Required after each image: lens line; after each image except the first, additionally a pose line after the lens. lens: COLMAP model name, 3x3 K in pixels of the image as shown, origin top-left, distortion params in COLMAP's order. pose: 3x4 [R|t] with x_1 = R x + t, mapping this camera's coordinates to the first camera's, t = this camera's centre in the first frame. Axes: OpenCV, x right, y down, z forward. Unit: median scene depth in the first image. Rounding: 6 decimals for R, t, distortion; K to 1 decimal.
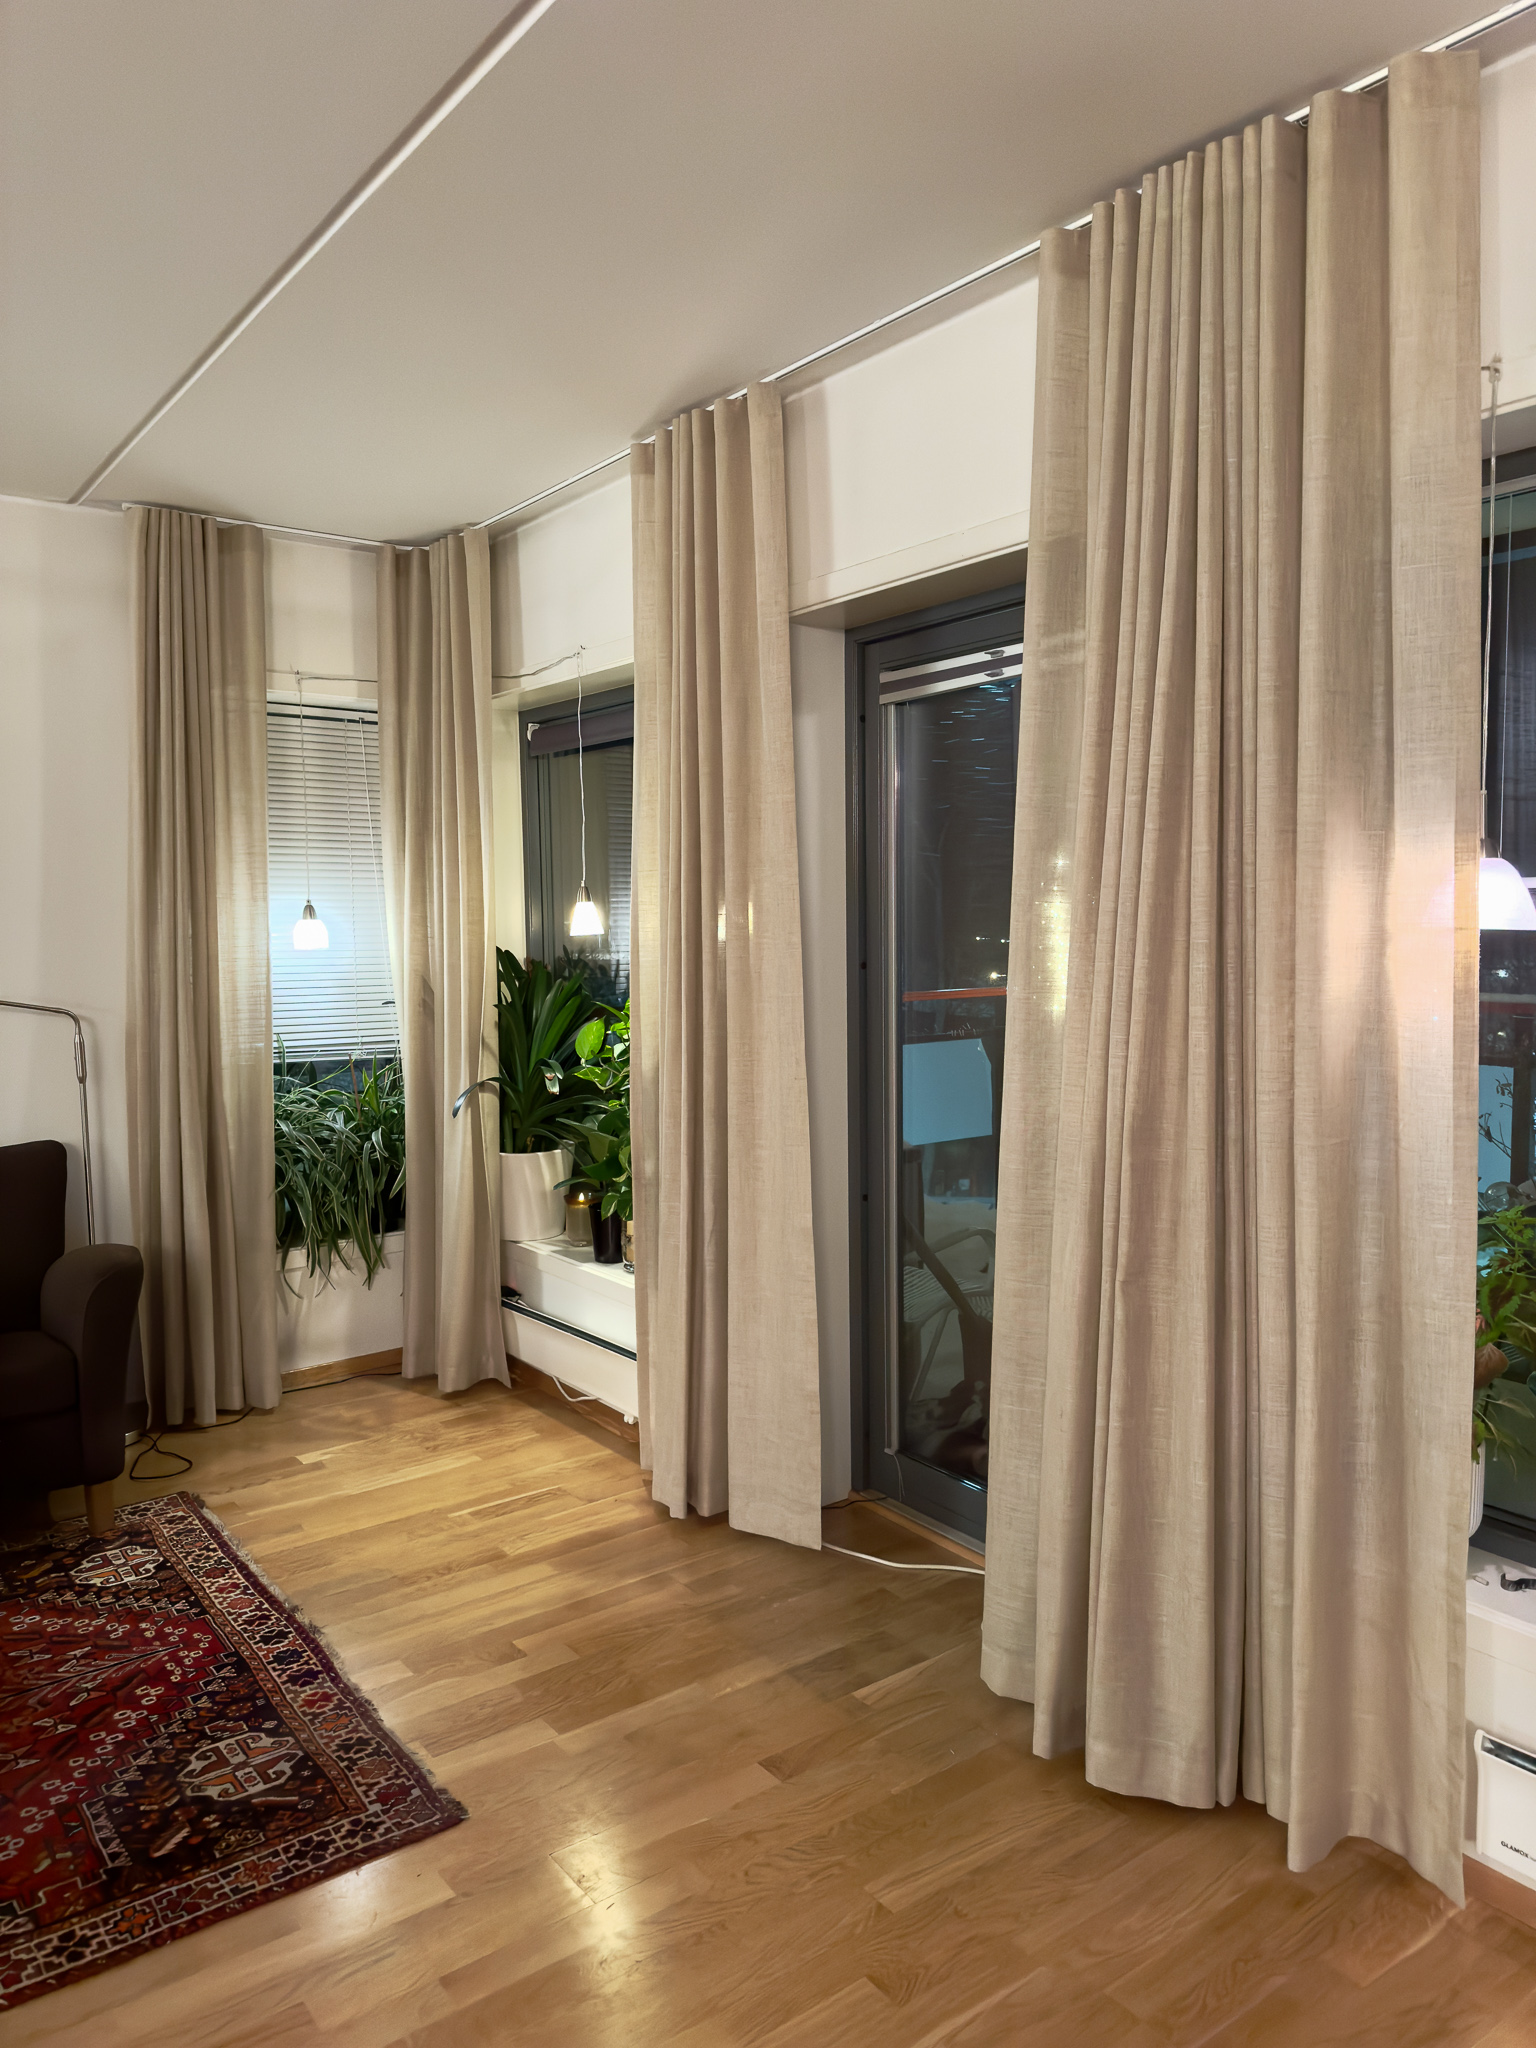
lens RADIAL K [[1439.7, 0, 778.0], [0, 1439.7, 1028.2], [0, 0, 1]] dist [0.004549, -0.013908]
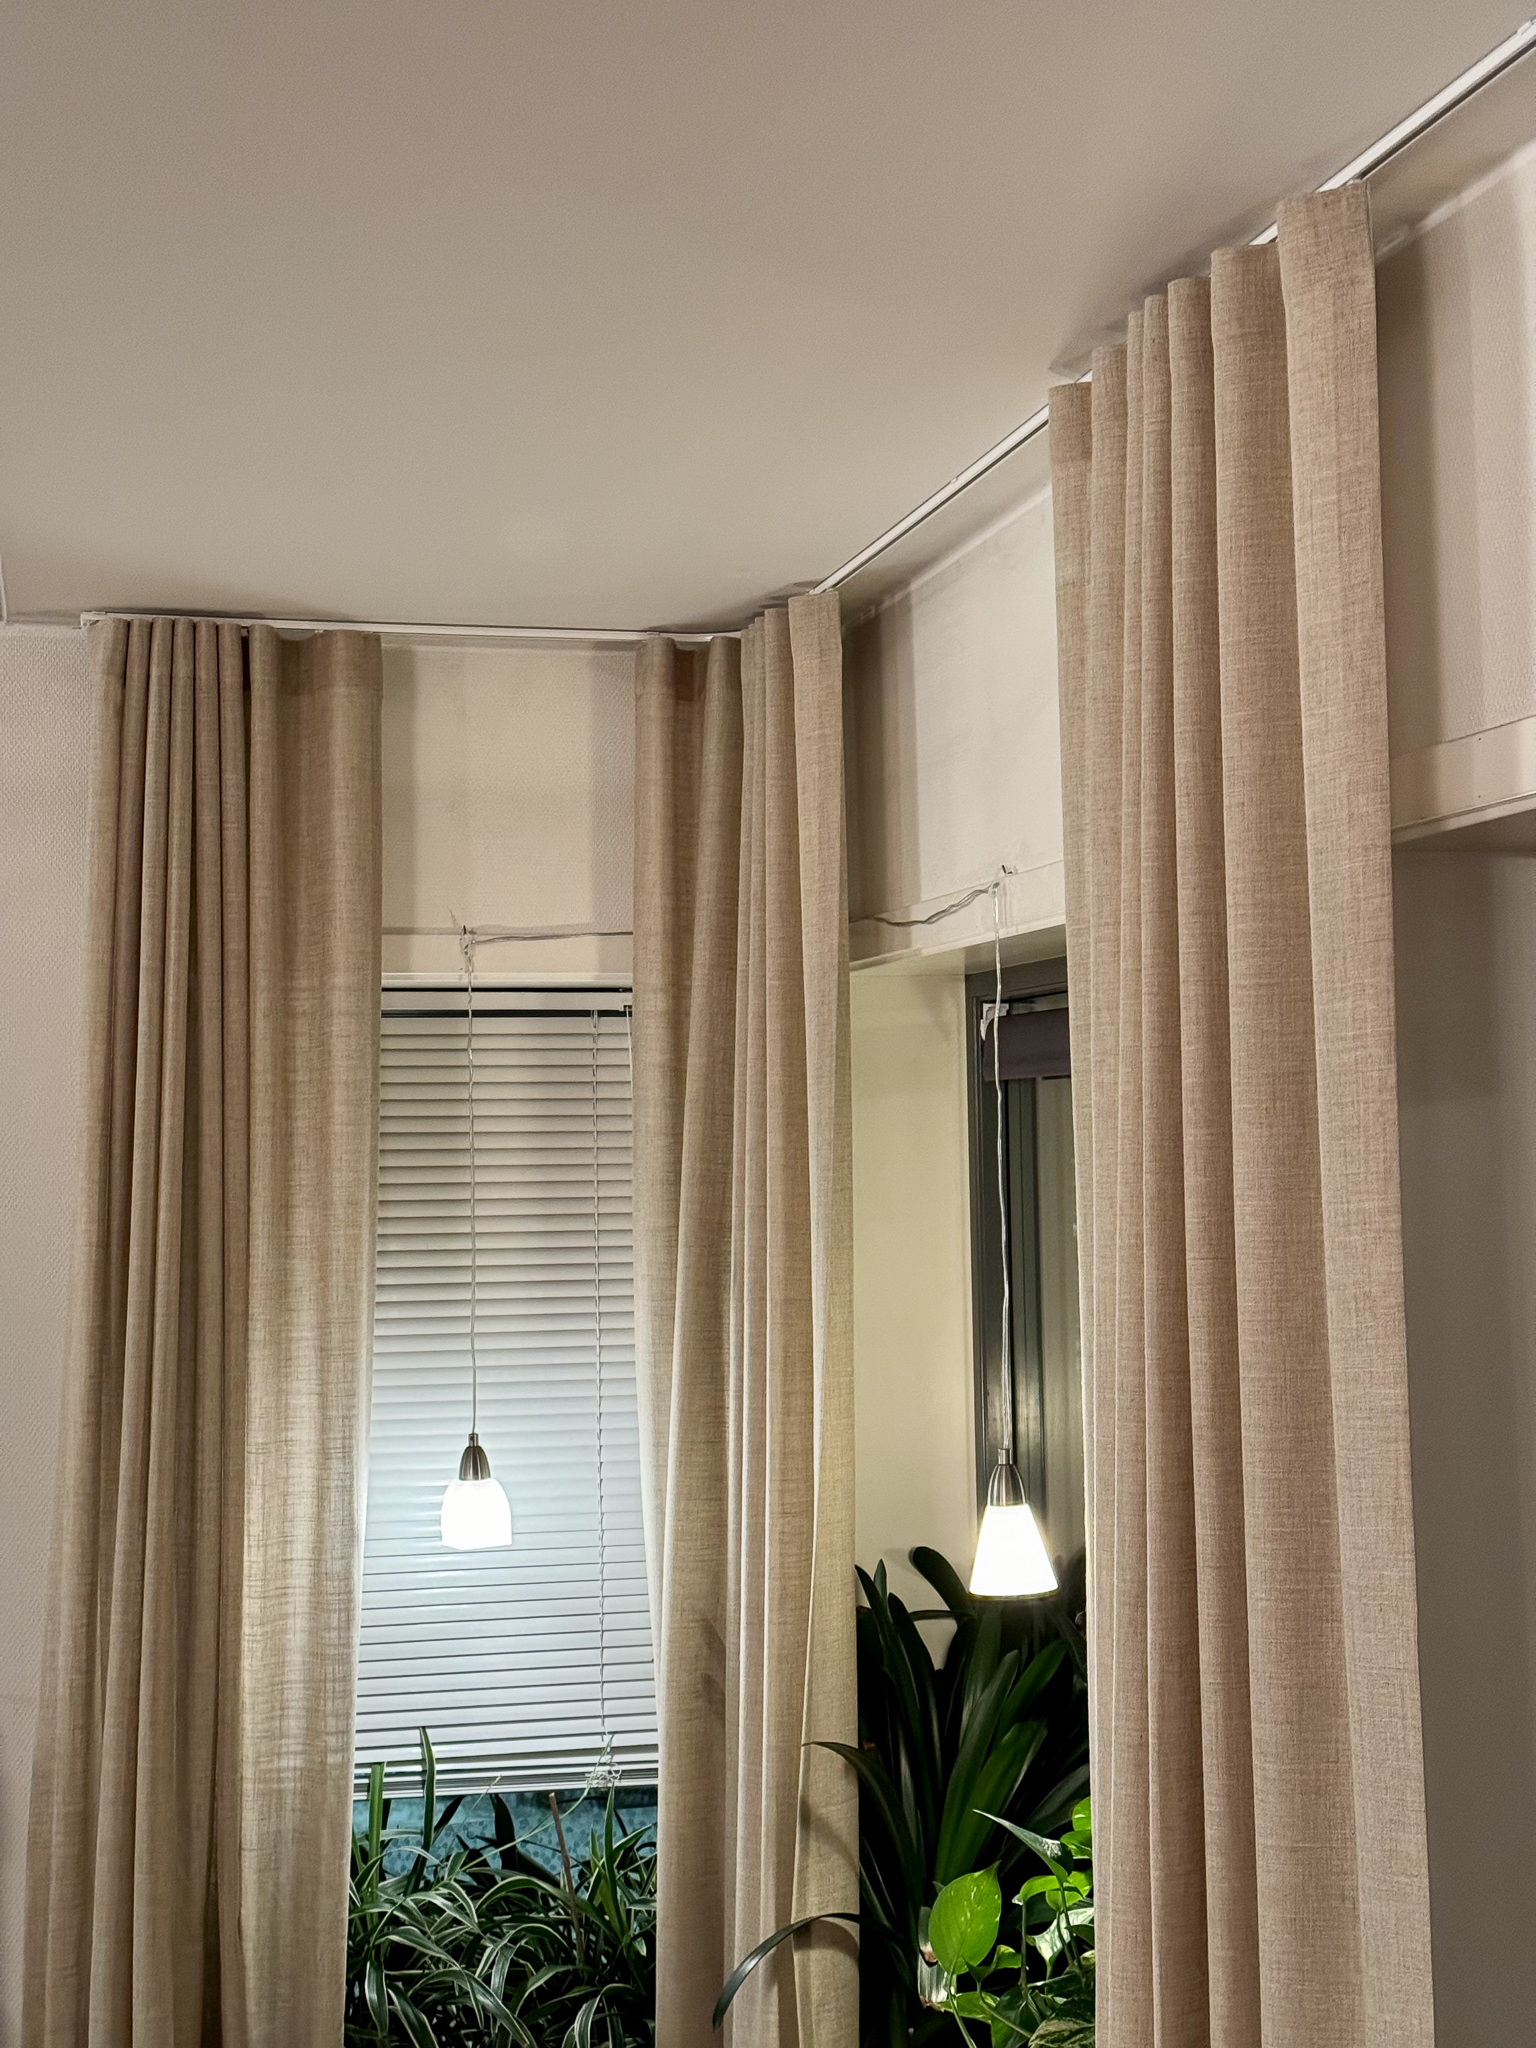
lens RADIAL K [[2613.4, 0, 757.2], [0, 2613.4, 1028.1], [0, 0, 1]] dist [0.066925, 0.000000]
pose [[0.914929, -0.018722, -0.403180, 0.095969], [-0.024432, 0.994523, -0.101626, -0.156022], [0.402874, 0.102831, 0.909460, 0.336614]]
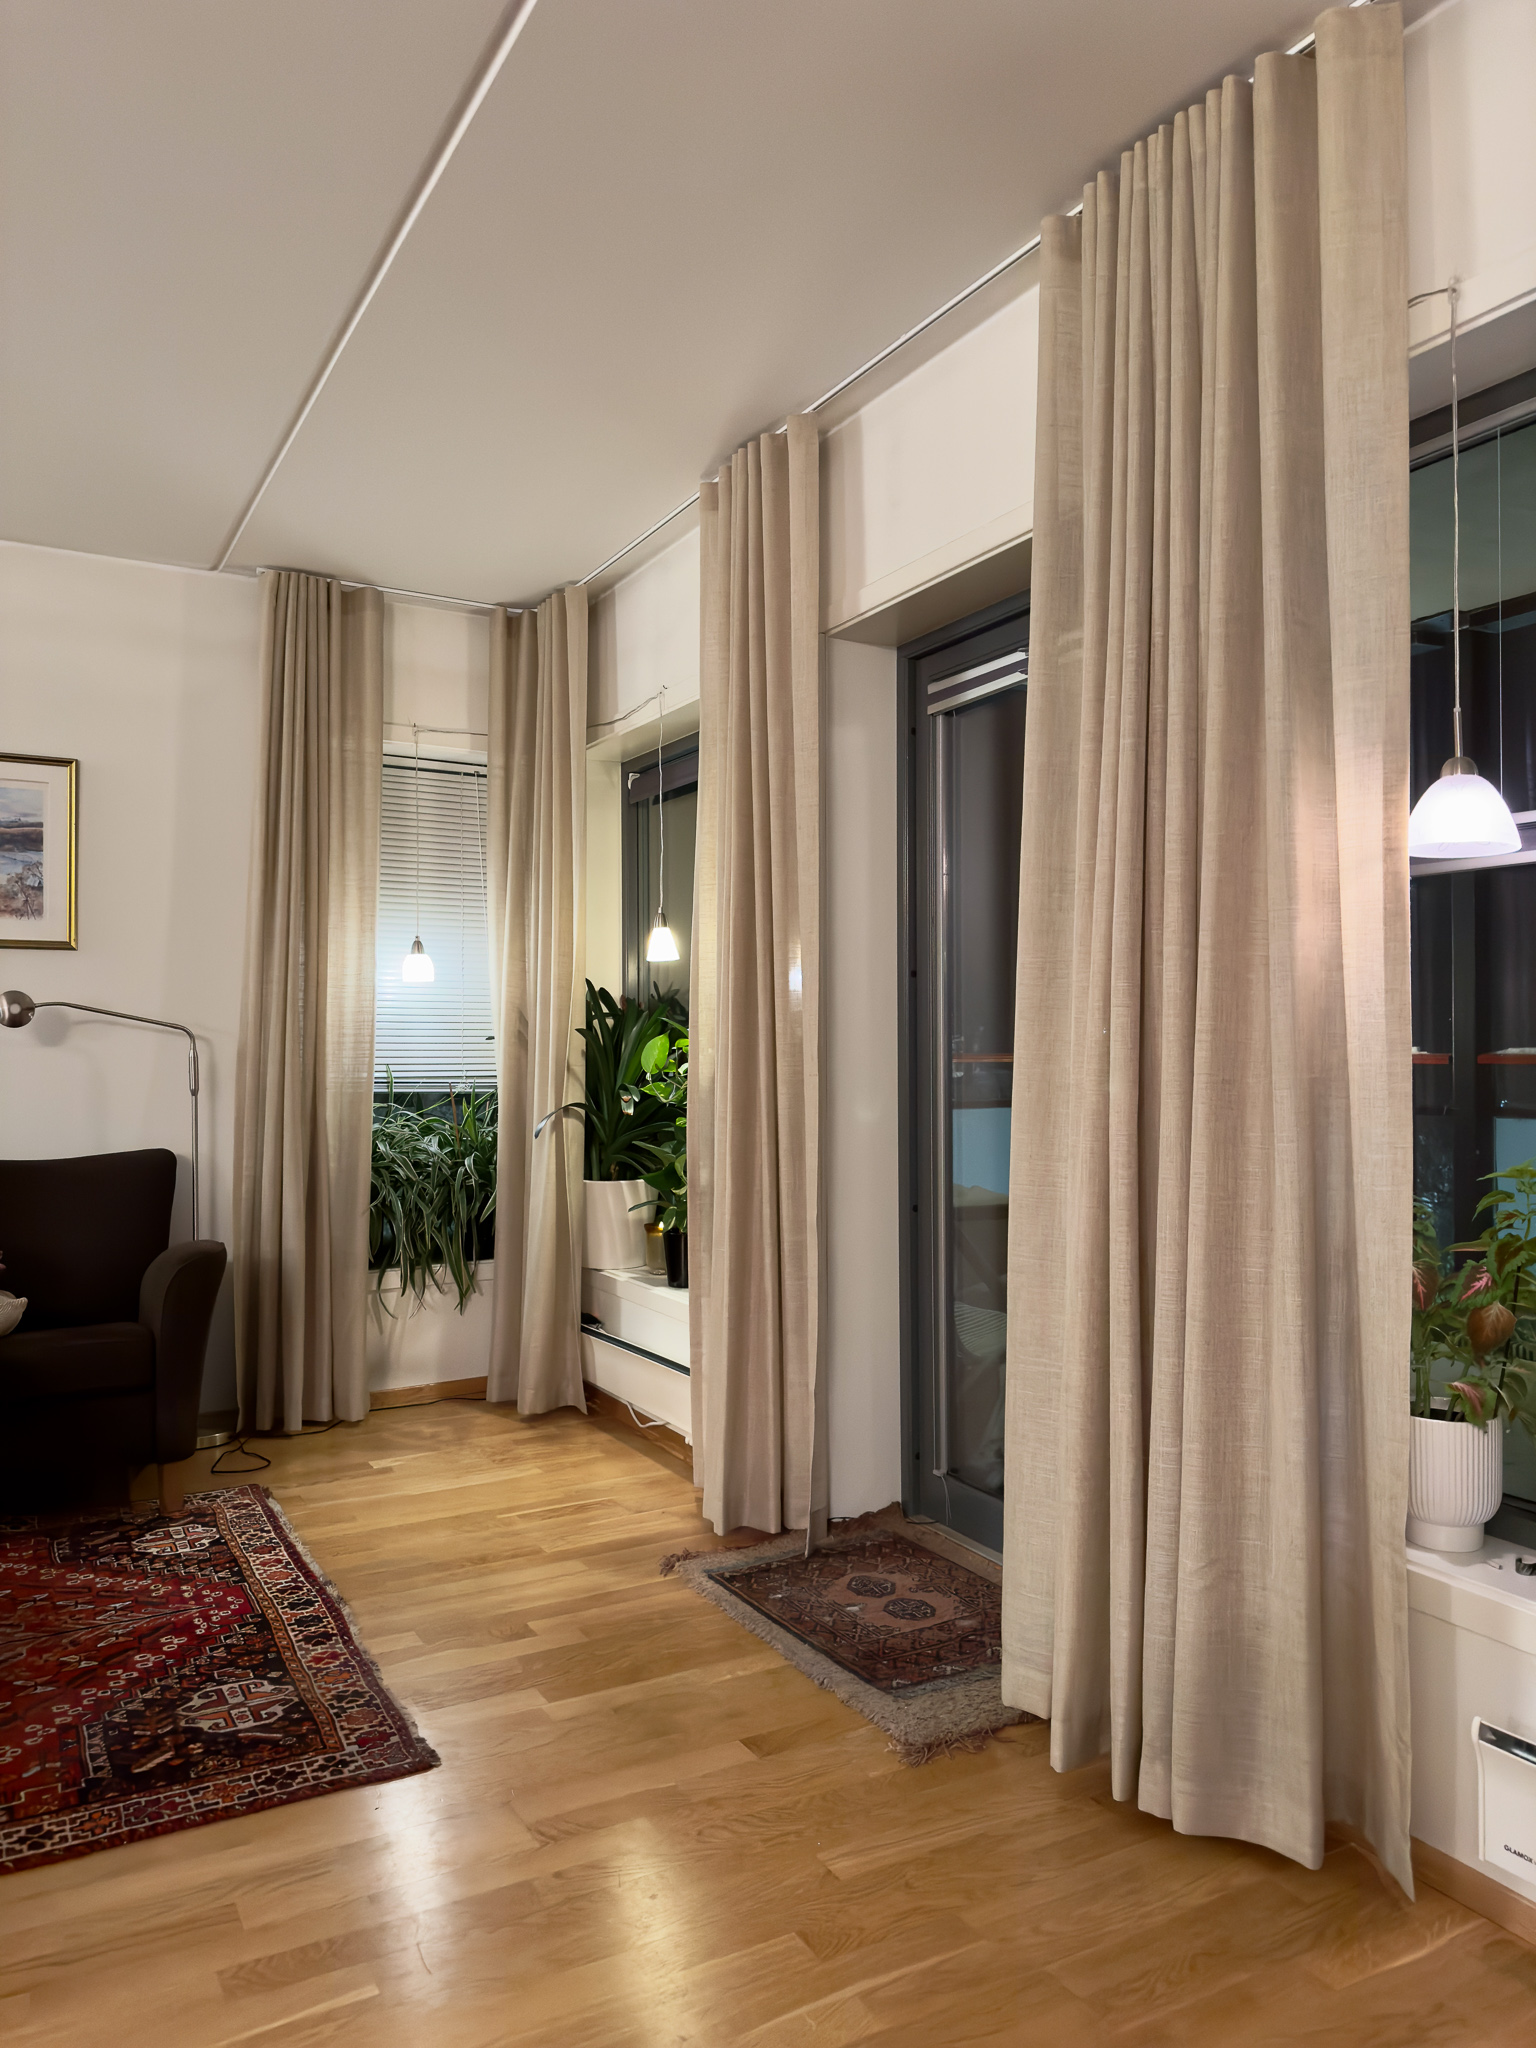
lens RADIAL K [[1439.7, 0, 784.3], [0, 1439.7, 1037.4], [0, 0, 1]] dist [0.004549, -0.013908]
pose [[0.990652, 0.005435, -0.136308, 0.099704], [-0.017489, 0.996021, -0.087390, 0.083851], [0.135291, 0.088957, 0.986804, 0.002893]]
